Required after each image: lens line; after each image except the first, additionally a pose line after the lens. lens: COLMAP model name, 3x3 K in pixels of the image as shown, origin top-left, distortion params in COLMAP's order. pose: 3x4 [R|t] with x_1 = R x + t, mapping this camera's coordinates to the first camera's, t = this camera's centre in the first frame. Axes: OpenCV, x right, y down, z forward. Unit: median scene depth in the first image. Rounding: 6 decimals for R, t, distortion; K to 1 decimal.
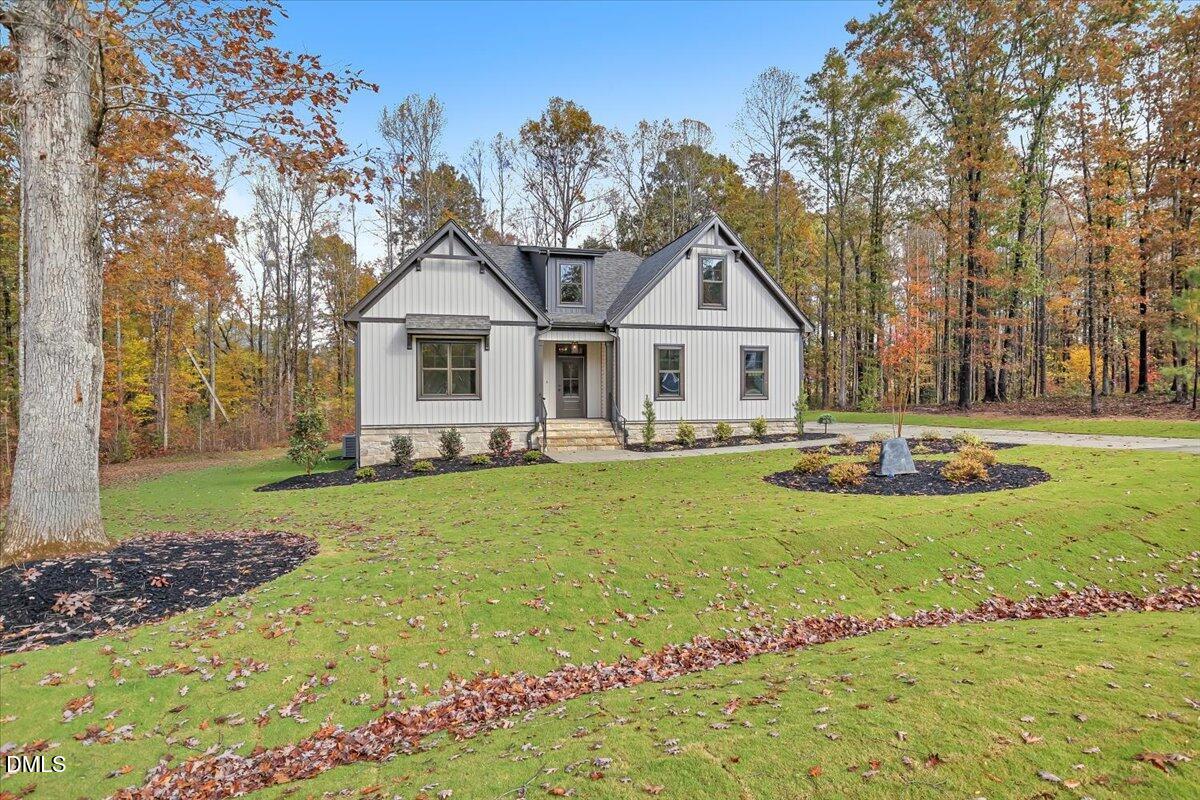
lens RADIAL K [[605.5, 0, 601.6], [0, 605.5, 385.3], [0, 0, 1]] dist [-0.009481, -0.000567]
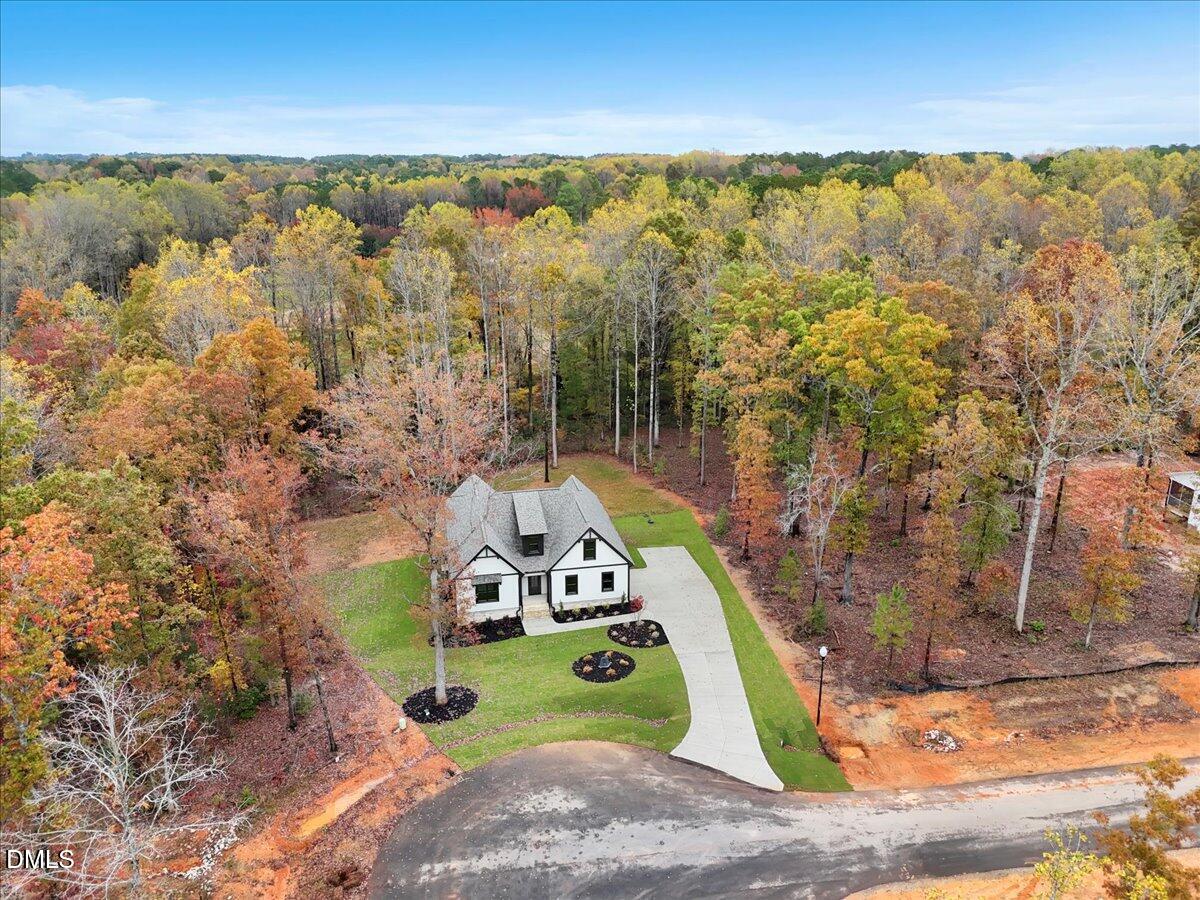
lens RADIAL K [[852.3, 0, 600.0], [0, 852.3, 450.0], [0, 0, 1]] dist [0.038783, -0.002674]
pose [[0.998389, 0.019104, -0.053419, 0.423753], [-0.001181, 0.948392, 0.317098, -1.745395], [0.056720, -0.316524, 0.946887, -2.273967]]
